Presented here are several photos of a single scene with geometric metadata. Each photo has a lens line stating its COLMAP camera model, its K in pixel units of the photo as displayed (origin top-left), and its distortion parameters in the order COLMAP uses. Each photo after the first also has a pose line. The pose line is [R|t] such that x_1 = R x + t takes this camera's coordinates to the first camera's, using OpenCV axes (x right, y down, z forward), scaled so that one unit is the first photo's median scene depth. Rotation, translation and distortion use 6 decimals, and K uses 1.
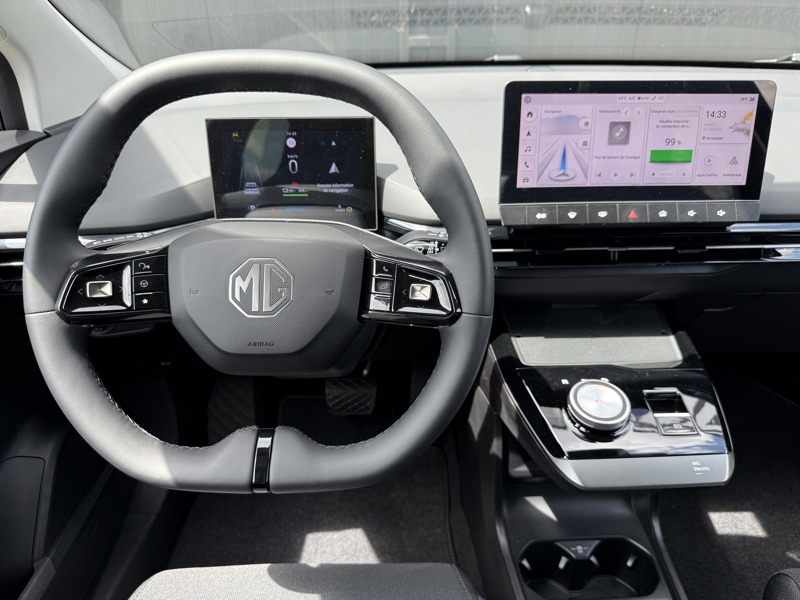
lens RADIAL K [[574.0, 0, 396.8], [0, 574.0, 300.6], [0, 0, 1]] dist [-0.002906, -0.024576]
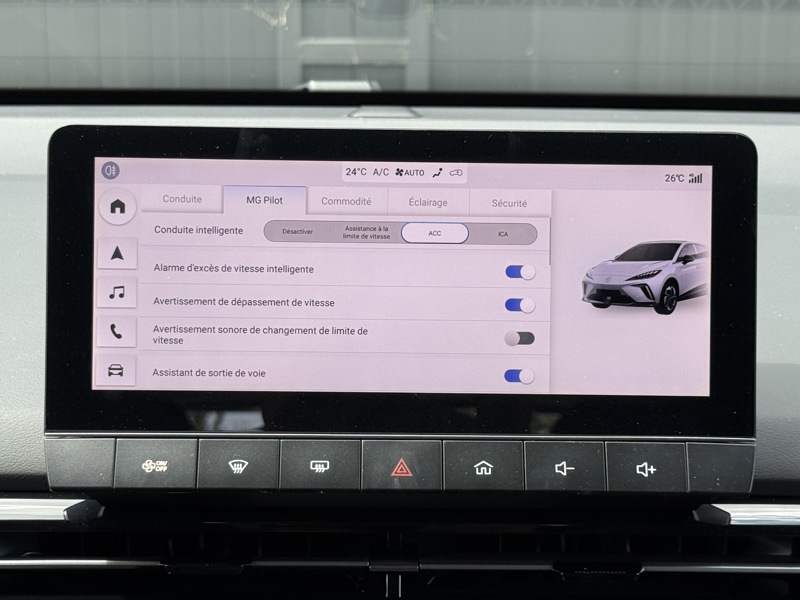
lens RADIAL K [[1743.1, 0, 398.5], [0, 1743.1, 298.9], [0, 0, 1]] dist [0.117615, 0.000000]
pose [[0.999700, 0.021027, -0.012596, 0.432001], [-0.023730, 0.958959, -0.282549, 0.066850], [0.006138, 0.282763, 0.959170, -0.122478]]
